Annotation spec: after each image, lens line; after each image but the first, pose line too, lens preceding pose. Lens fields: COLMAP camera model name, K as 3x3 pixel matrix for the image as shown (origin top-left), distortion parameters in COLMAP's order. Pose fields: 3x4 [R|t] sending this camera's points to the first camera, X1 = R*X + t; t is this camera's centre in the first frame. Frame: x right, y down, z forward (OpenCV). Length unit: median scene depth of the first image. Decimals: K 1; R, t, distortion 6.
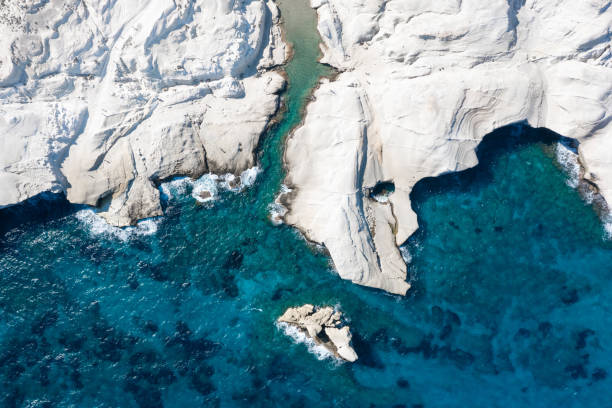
lens RADIAL K [[534.0, 0, 323.1], [0, 534.0, 192.3], [0, 0, 1]] dist [-0.003147, 0.006312]
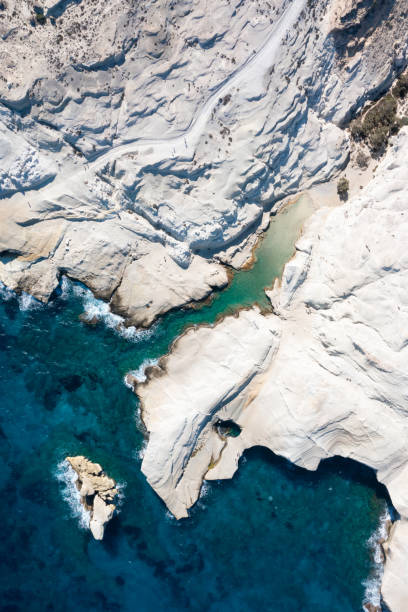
lens RADIAL K [[534.0, 0, 227.7], [0, 534.0, 305.5], [0, 0, 1]] dist [-0.003147, 0.006312]
pose [[0.753715, 0.654331, 0.061357, -0.106384], [-0.655867, 0.754846, 0.006821, -0.188384], [-0.041852, -0.045383, 0.998093, -0.005113]]
